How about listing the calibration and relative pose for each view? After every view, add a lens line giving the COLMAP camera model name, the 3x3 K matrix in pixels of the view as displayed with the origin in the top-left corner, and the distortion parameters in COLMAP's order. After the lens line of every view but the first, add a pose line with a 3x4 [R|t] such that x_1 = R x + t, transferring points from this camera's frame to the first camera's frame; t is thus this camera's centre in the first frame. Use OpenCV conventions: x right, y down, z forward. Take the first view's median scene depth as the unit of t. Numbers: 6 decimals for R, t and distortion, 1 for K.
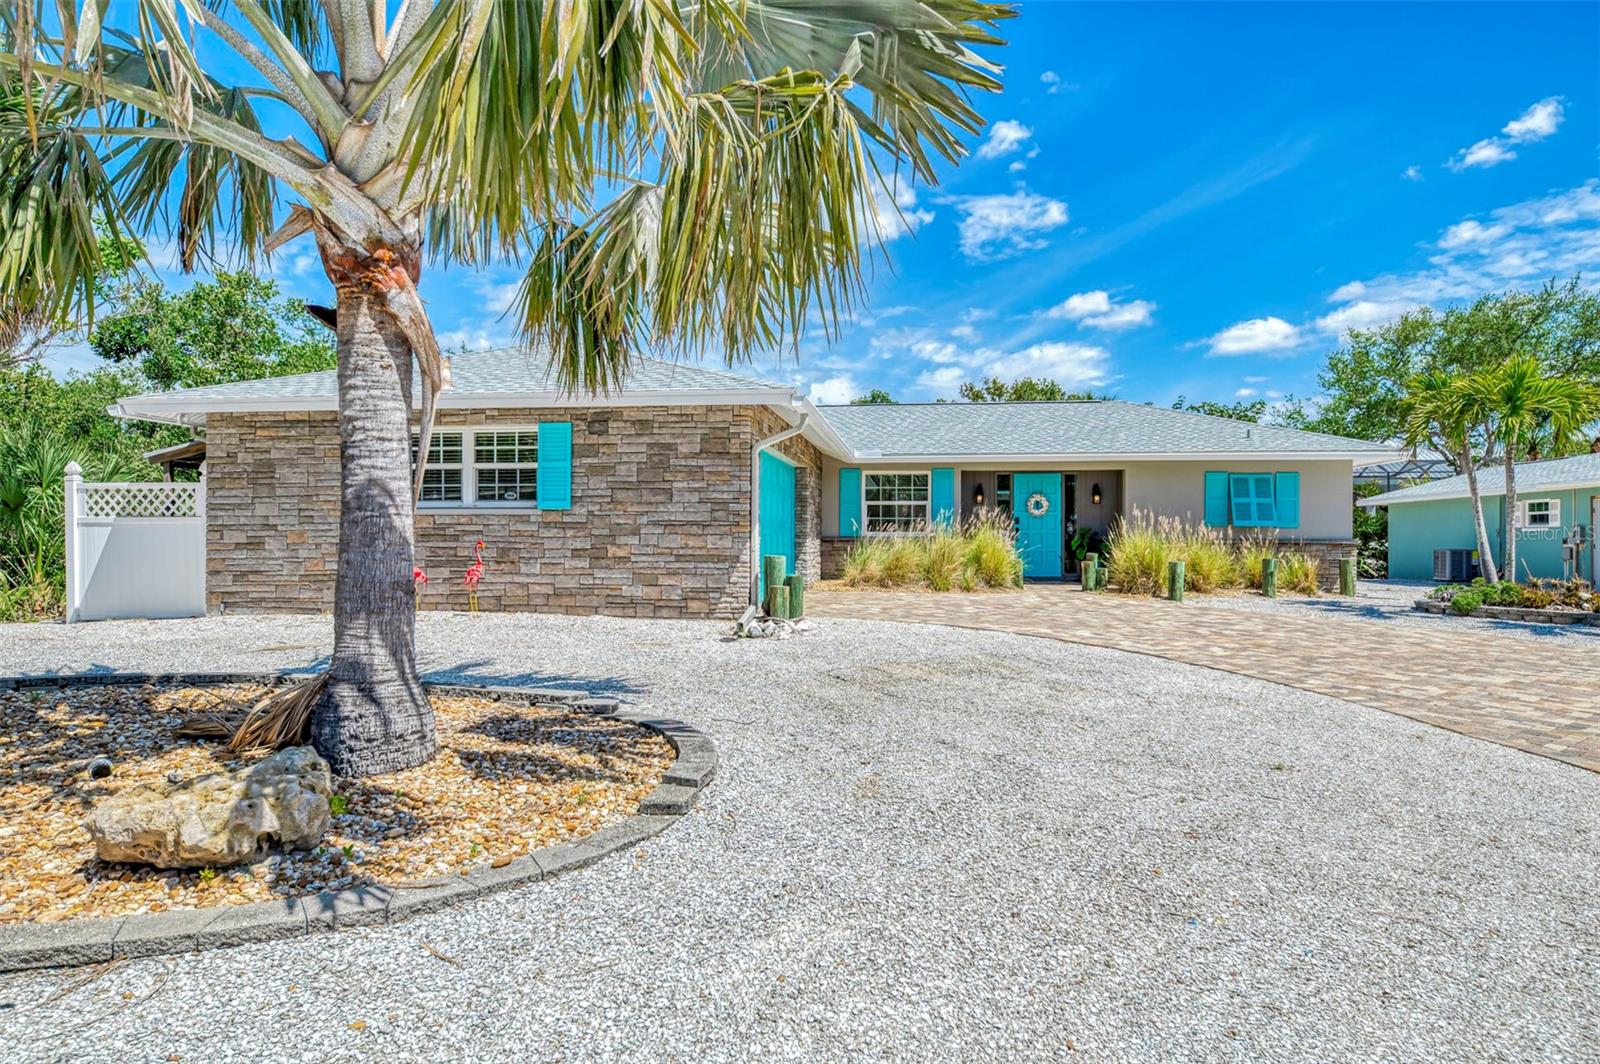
lens RADIAL K [[928.5, 0, 791.9], [0, 928.5, 529.1], [0, 0, 1]] dist [0.012281, -0.000455]
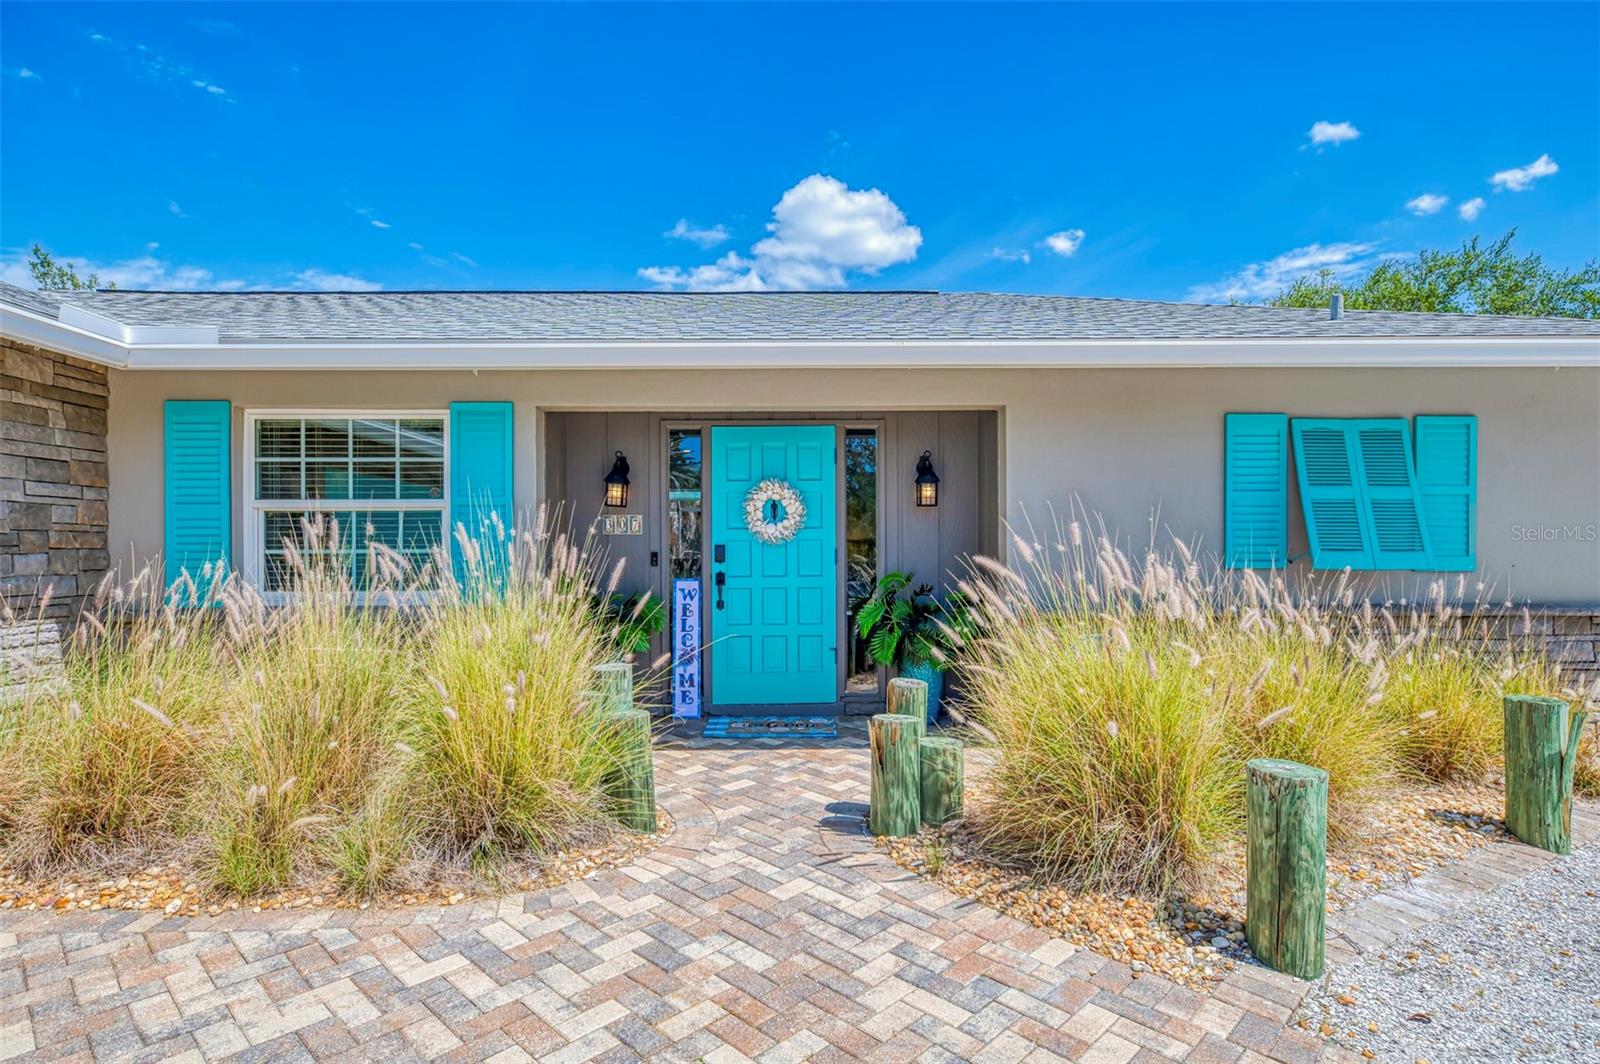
lens RADIAL K [[834.1, 0, 803.4], [0, 834.1, 529.0], [0, 0, 1]] dist [-0.015861, -0.000233]
pose [[0.988784, -0.005985, 0.149235, 0.229402], [0.008175, 0.999868, -0.014072, -0.014288], [-0.149131, 0.015134, 0.988702, 0.679491]]
